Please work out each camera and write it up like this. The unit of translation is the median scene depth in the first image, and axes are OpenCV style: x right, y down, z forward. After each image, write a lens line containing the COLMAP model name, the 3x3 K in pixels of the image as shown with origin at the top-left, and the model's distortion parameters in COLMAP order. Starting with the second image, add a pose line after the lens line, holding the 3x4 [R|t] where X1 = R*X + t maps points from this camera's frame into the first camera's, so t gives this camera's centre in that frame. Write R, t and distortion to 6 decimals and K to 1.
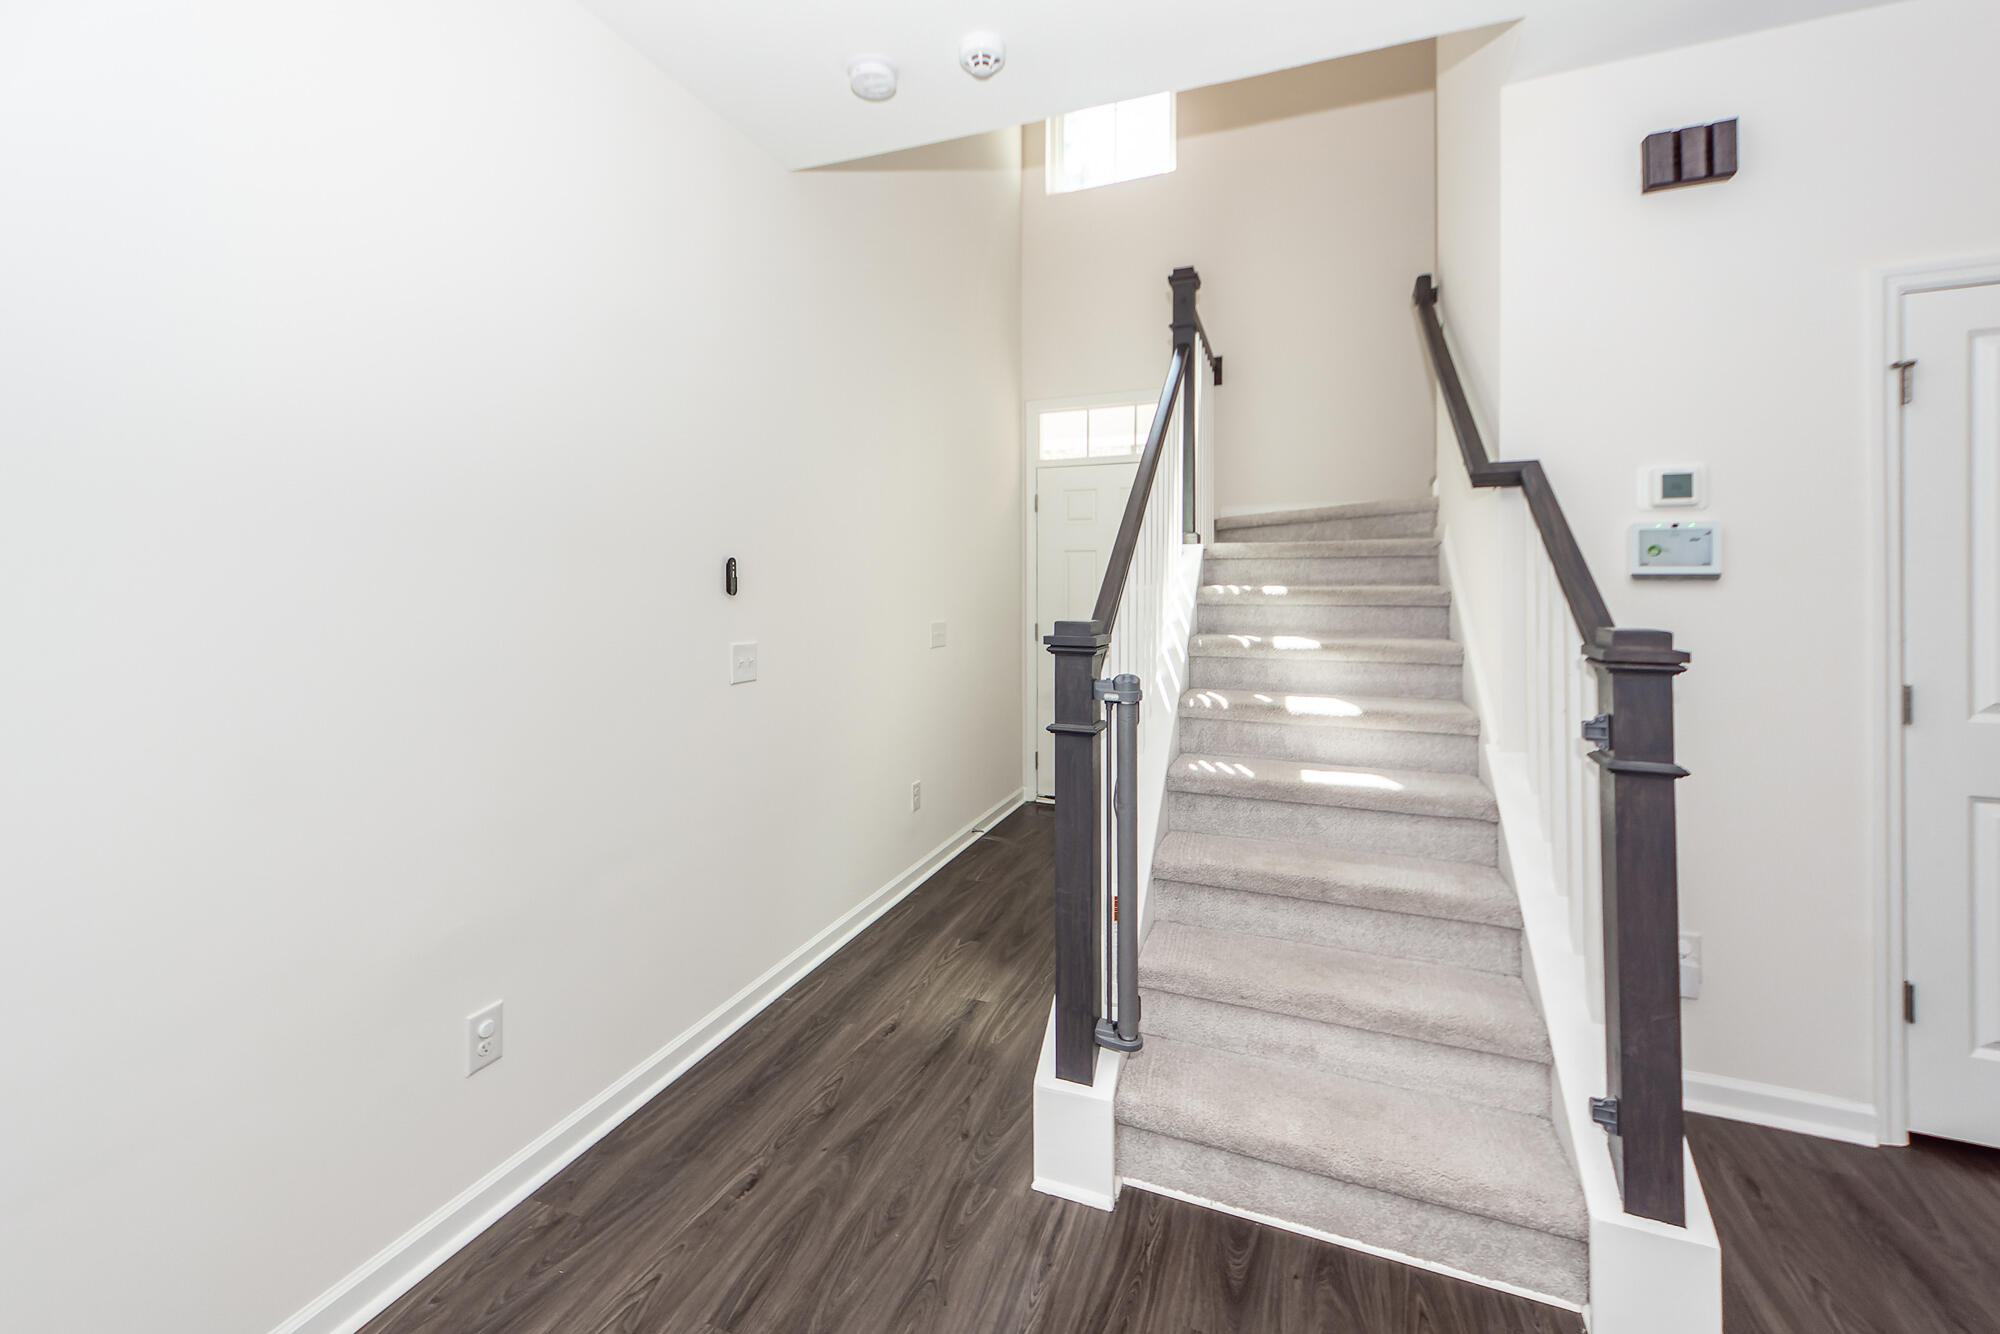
lens RADIAL K [[805.1, 0, 984.6], [0, 805.1, 579.2], [0, 0, 1]] dist [0.007941, -0.000512]
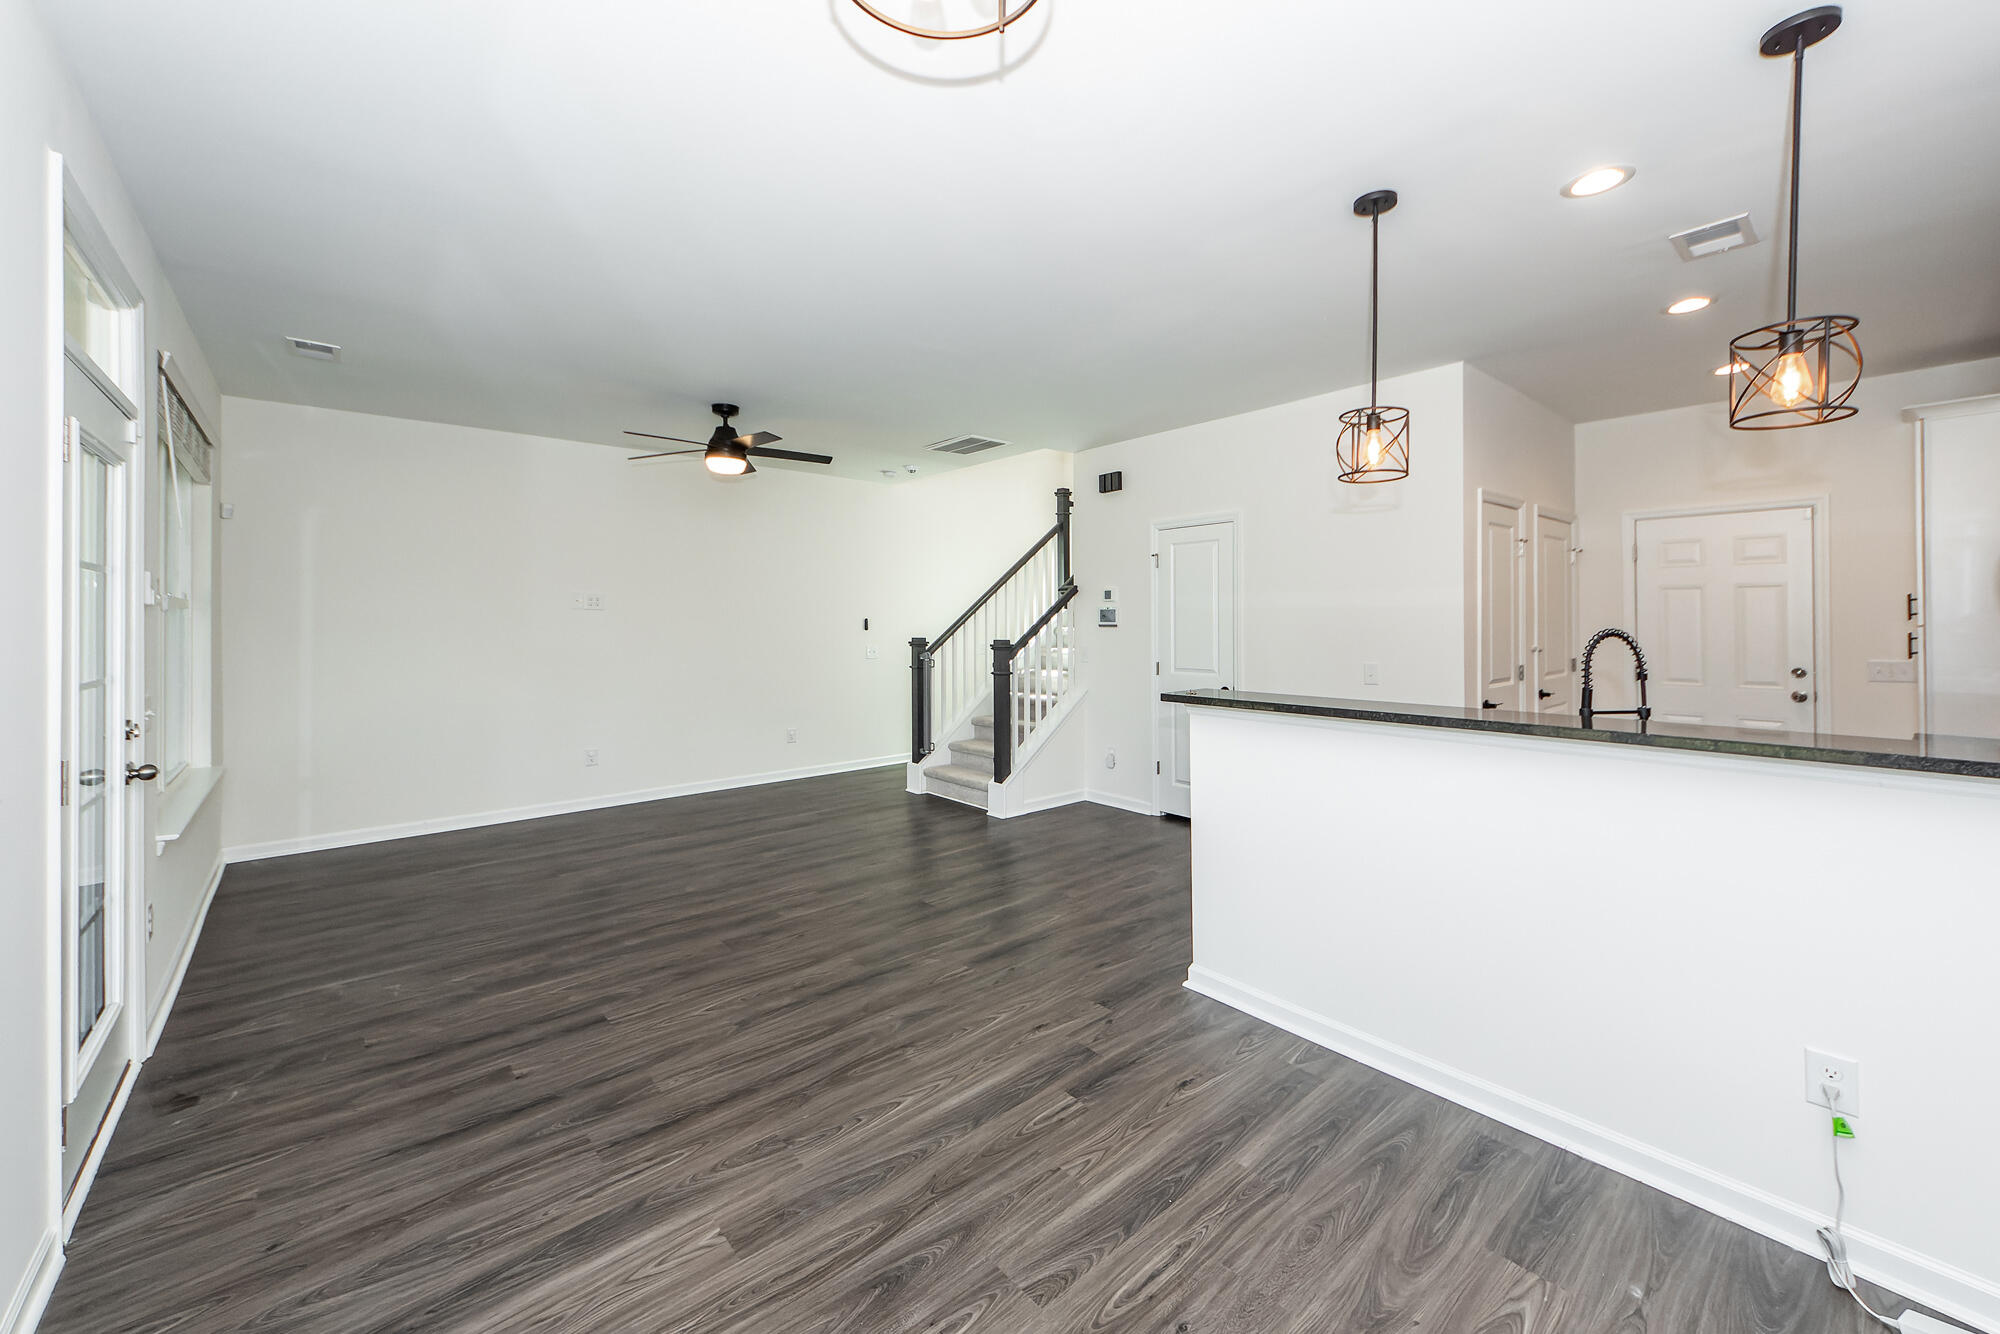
lens RADIAL K [[776.0, 0, 996.4], [0, 776.0, 620.5], [0, 0, 1]] dist [0.008743, -0.000071]
pose [[0.885127, -0.000077, -0.465349, 1.809421], [0.002447, 0.999987, 0.004490, -0.034781], [0.465343, -0.005113, 0.885116, -1.696572]]
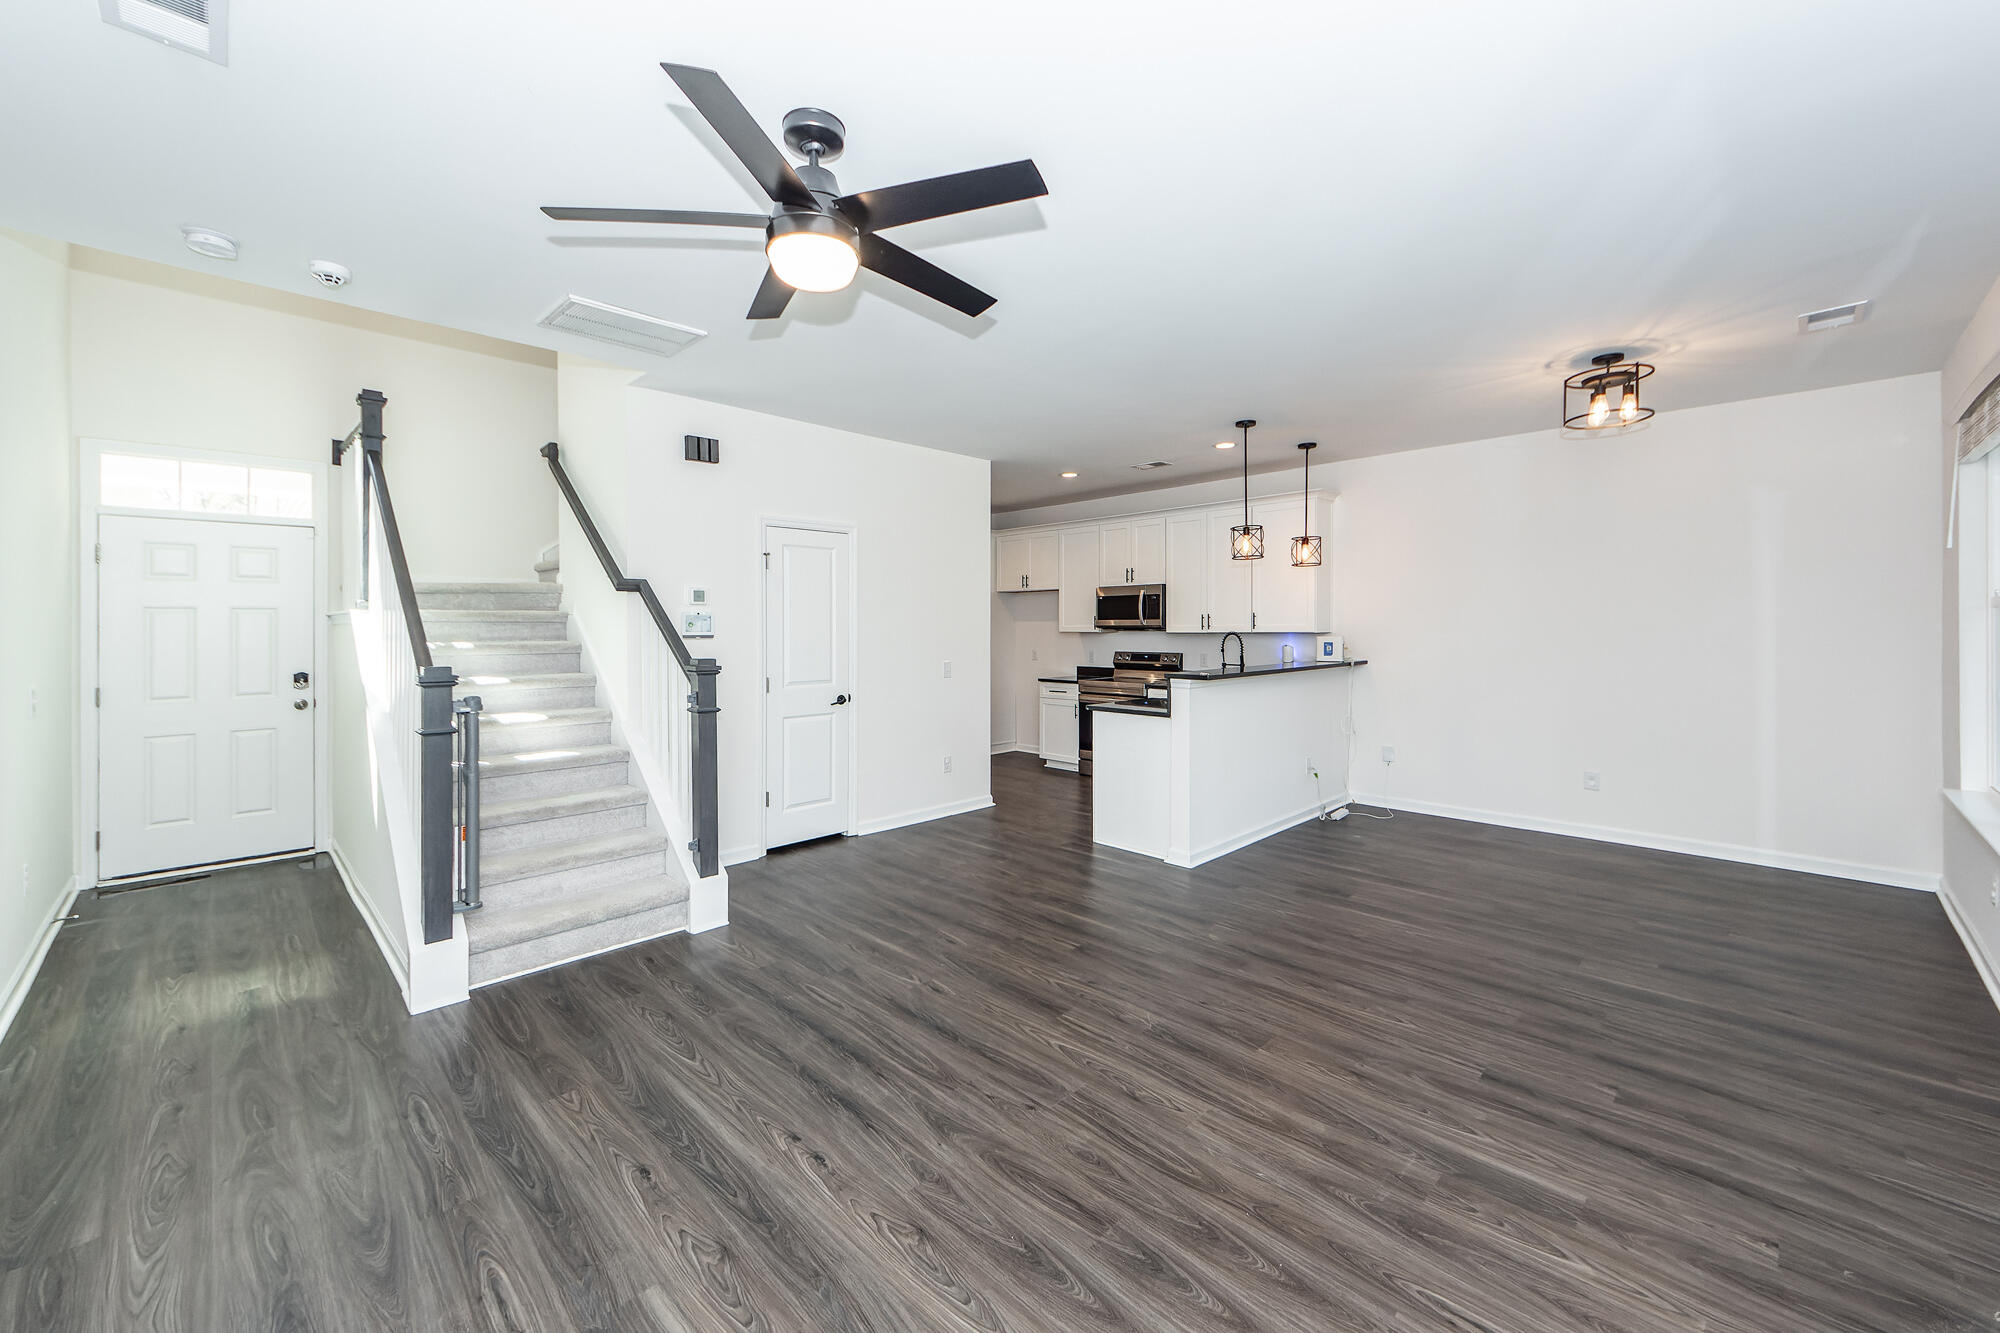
lens RADIAL K [[778.1, 0, 991.4], [0, 778.1, 630.3], [0, 0, 1]] dist [0.033071, -0.013239]
pose [[0.401740, -0.002845, 0.915749, -0.812242], [0.000155, 0.999995, 0.003039, -0.025695], [-0.915754, -0.001079, 0.401739, -0.621624]]
